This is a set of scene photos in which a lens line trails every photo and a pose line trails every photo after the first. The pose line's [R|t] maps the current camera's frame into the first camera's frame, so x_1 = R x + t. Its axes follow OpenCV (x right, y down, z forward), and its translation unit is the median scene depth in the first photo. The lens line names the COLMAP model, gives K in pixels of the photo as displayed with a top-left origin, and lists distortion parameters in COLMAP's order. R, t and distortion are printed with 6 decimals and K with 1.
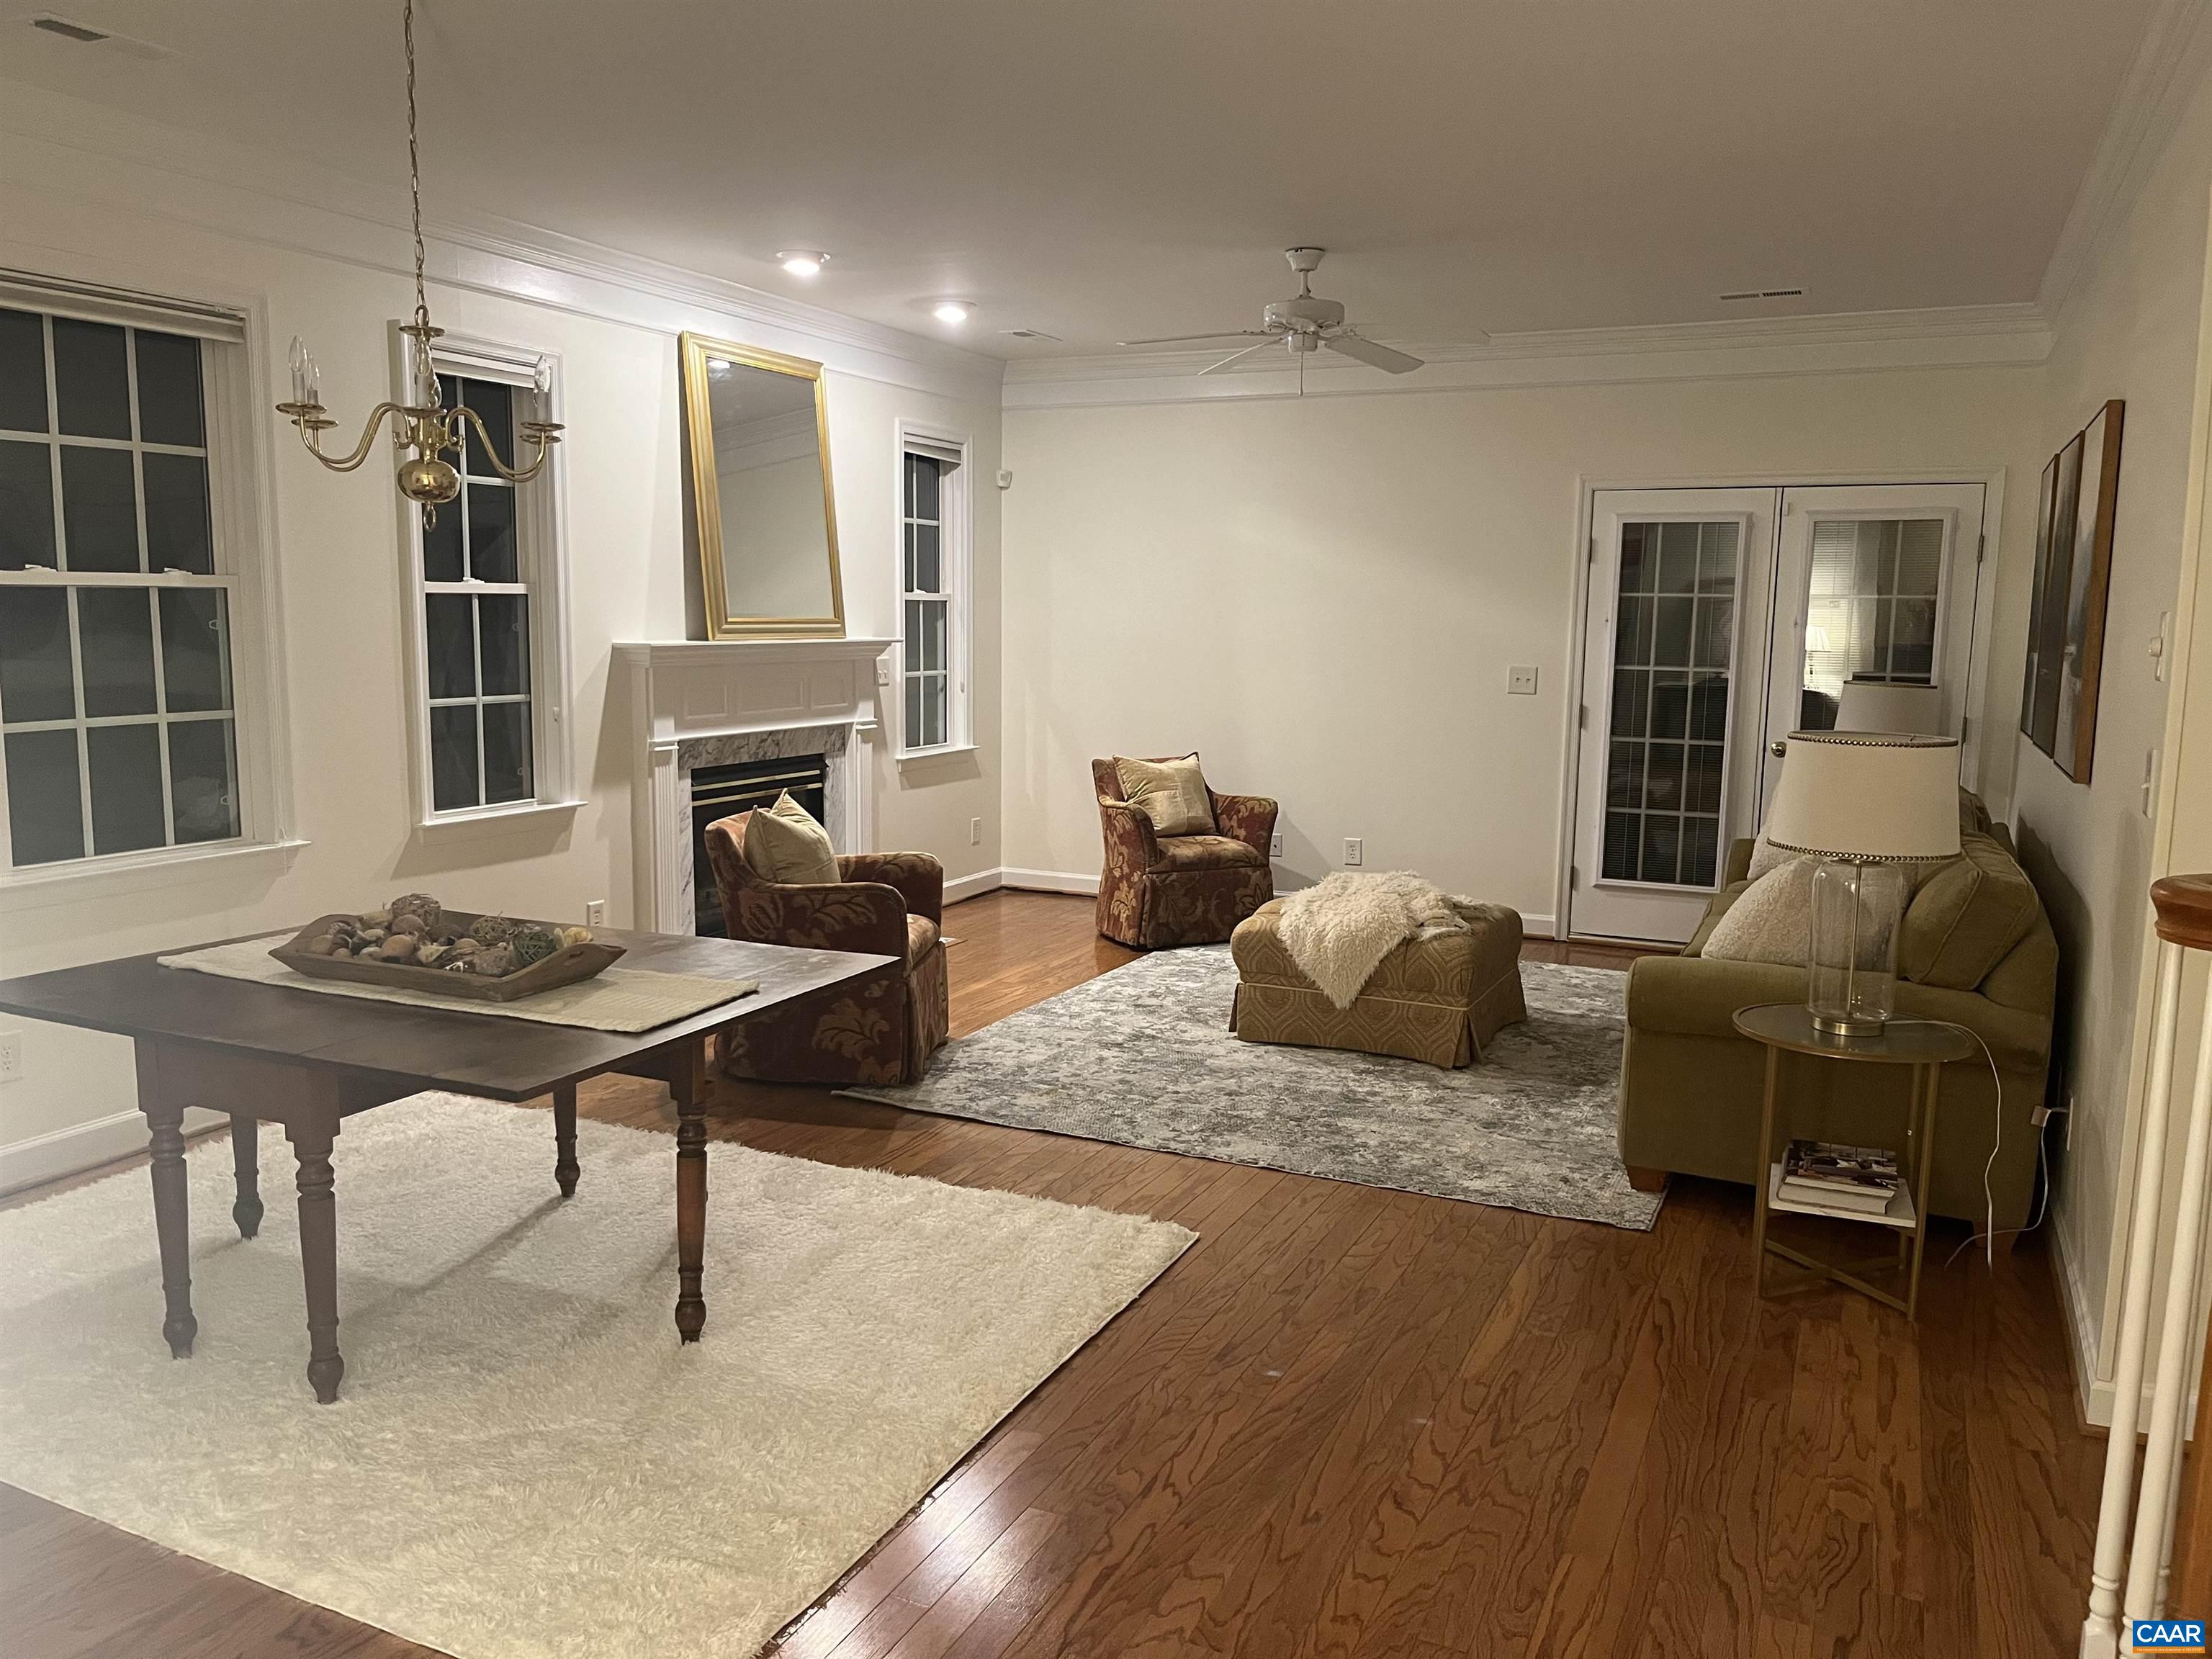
lens RADIAL K [[1659.0, 0, 1106.0], [0, 1659.0, 829.5], [0, 0, 1]] dist [0.068436, -0.094994]
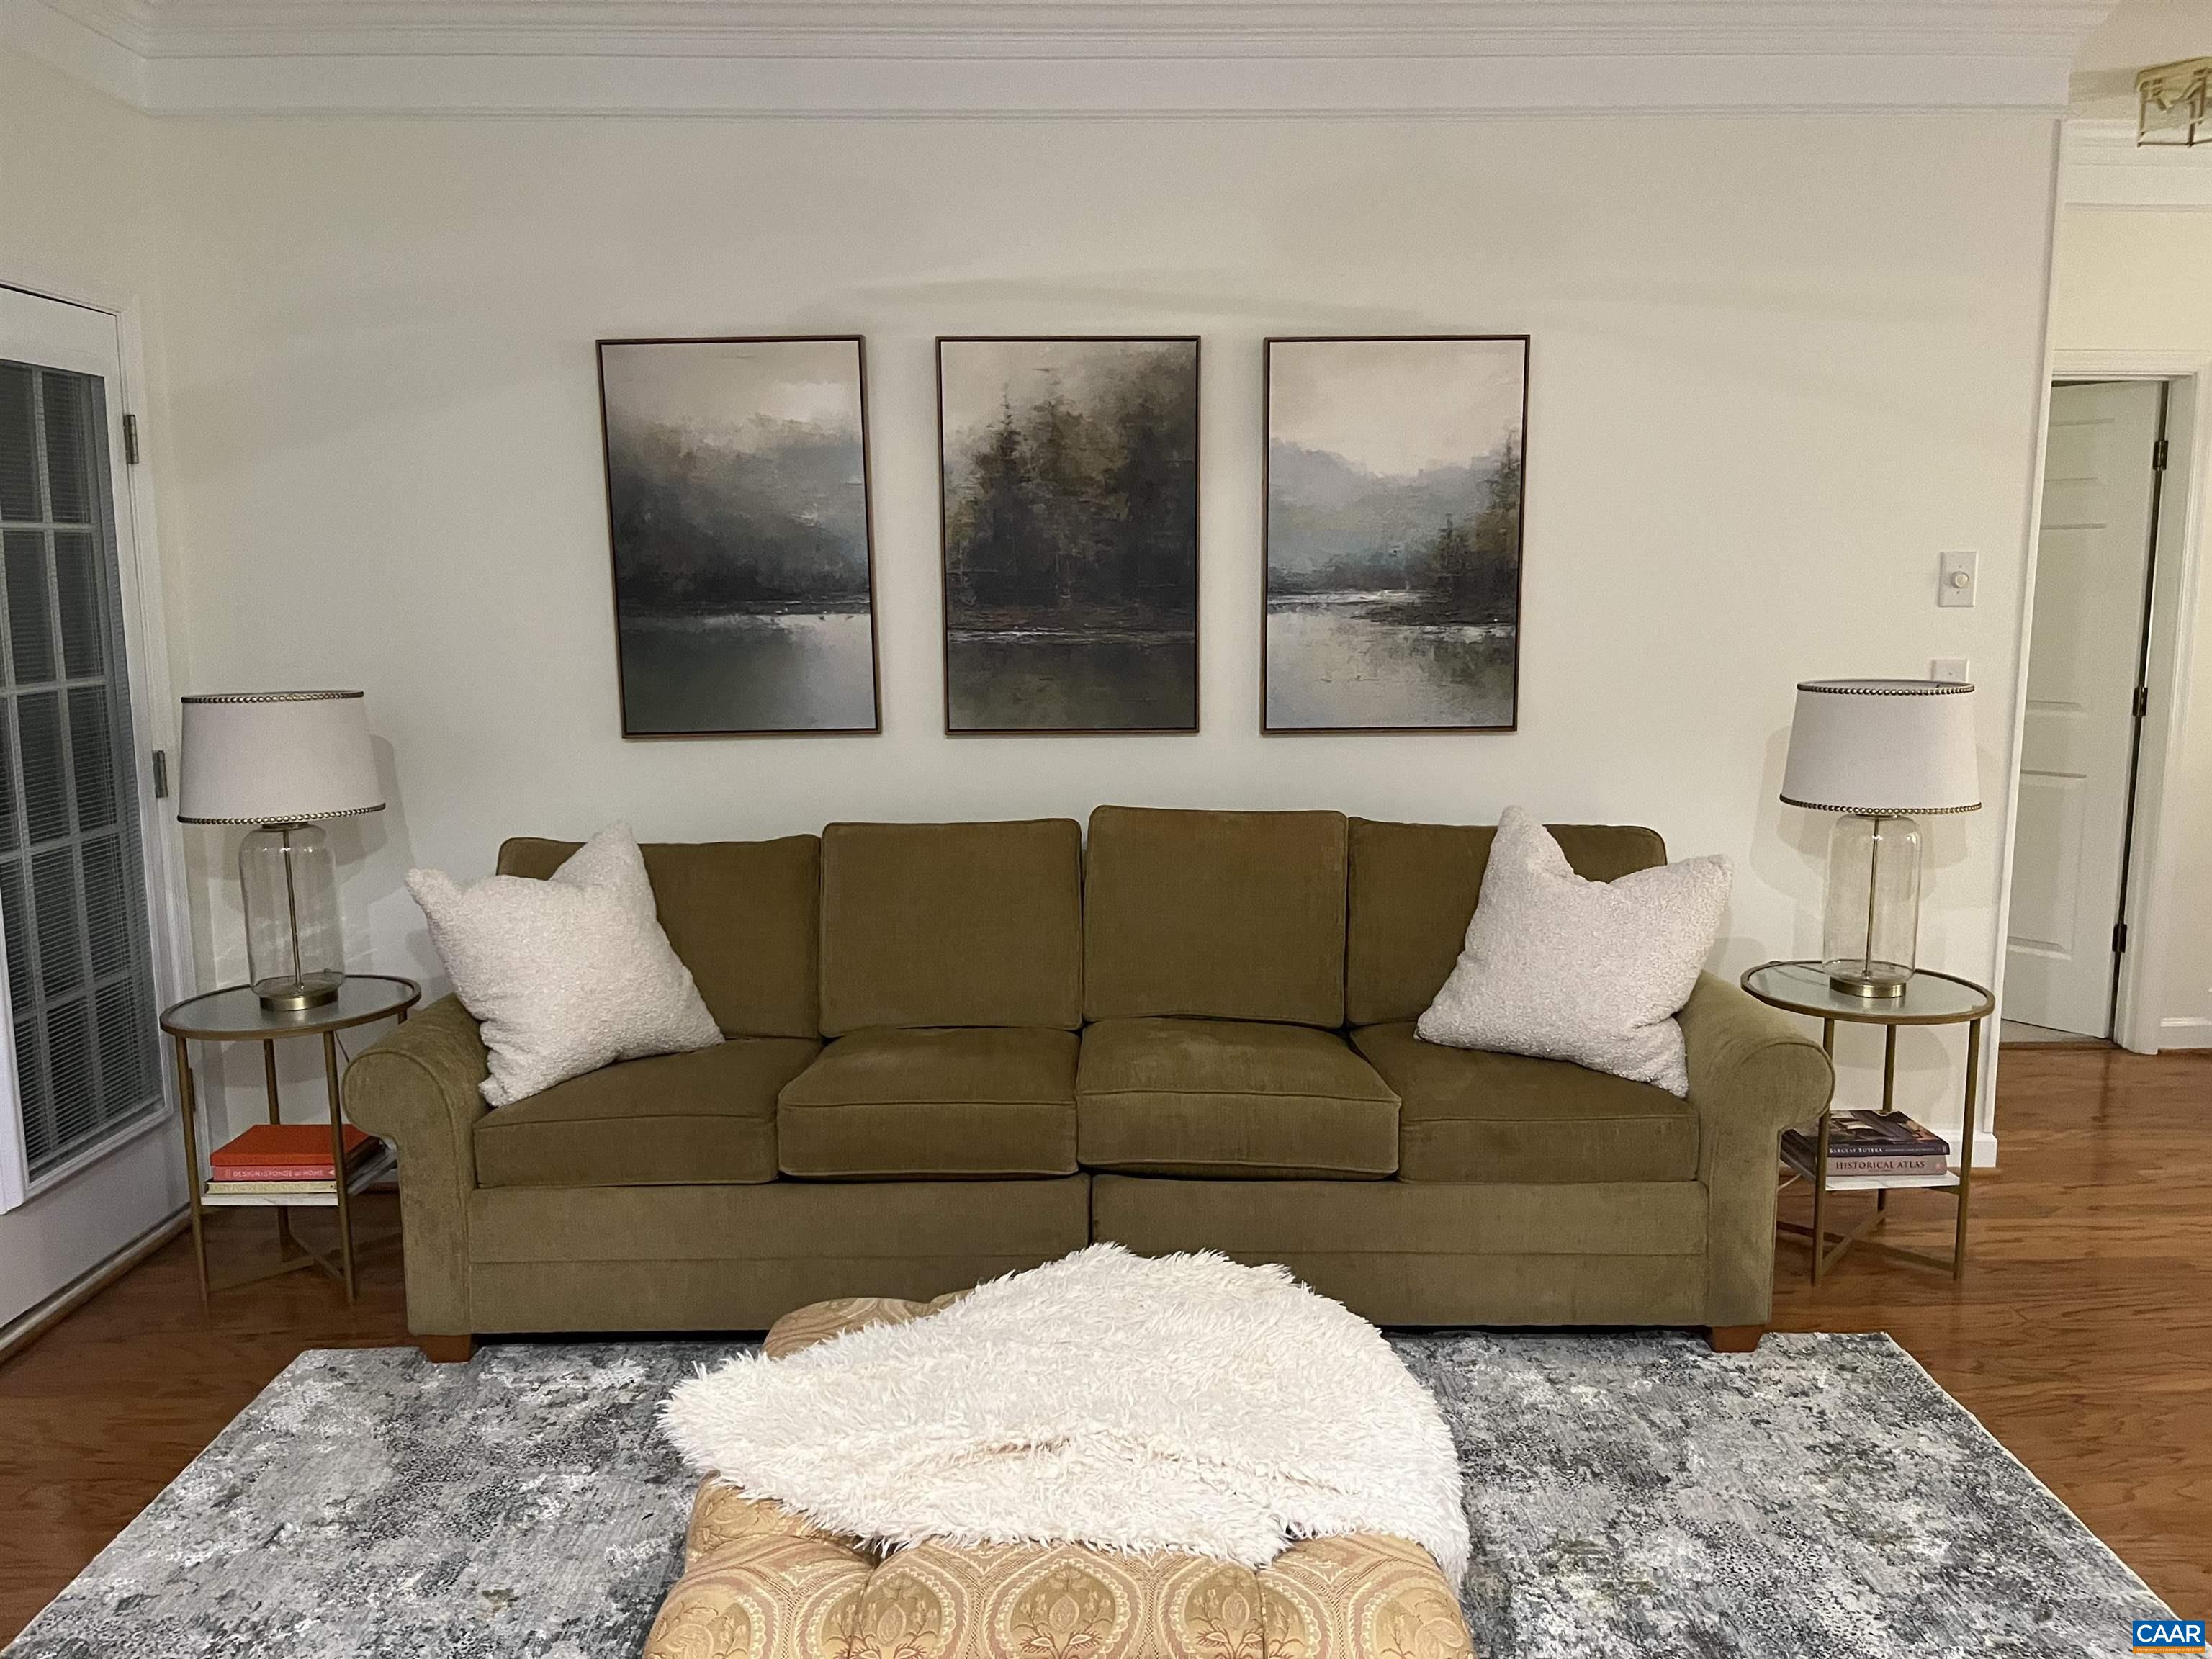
lens RADIAL K [[1653.6, 0, 1106.0], [0, 1653.6, 829.5], [0, 0, 1]] dist [0.002350, 0.000009]
pose [[-0.433427, -0.145254, 0.889406, -0.134748], [0.118796, 0.969104, 0.216161, -0.154386], [-0.893324, 0.199348, -0.402780, 1.195024]]
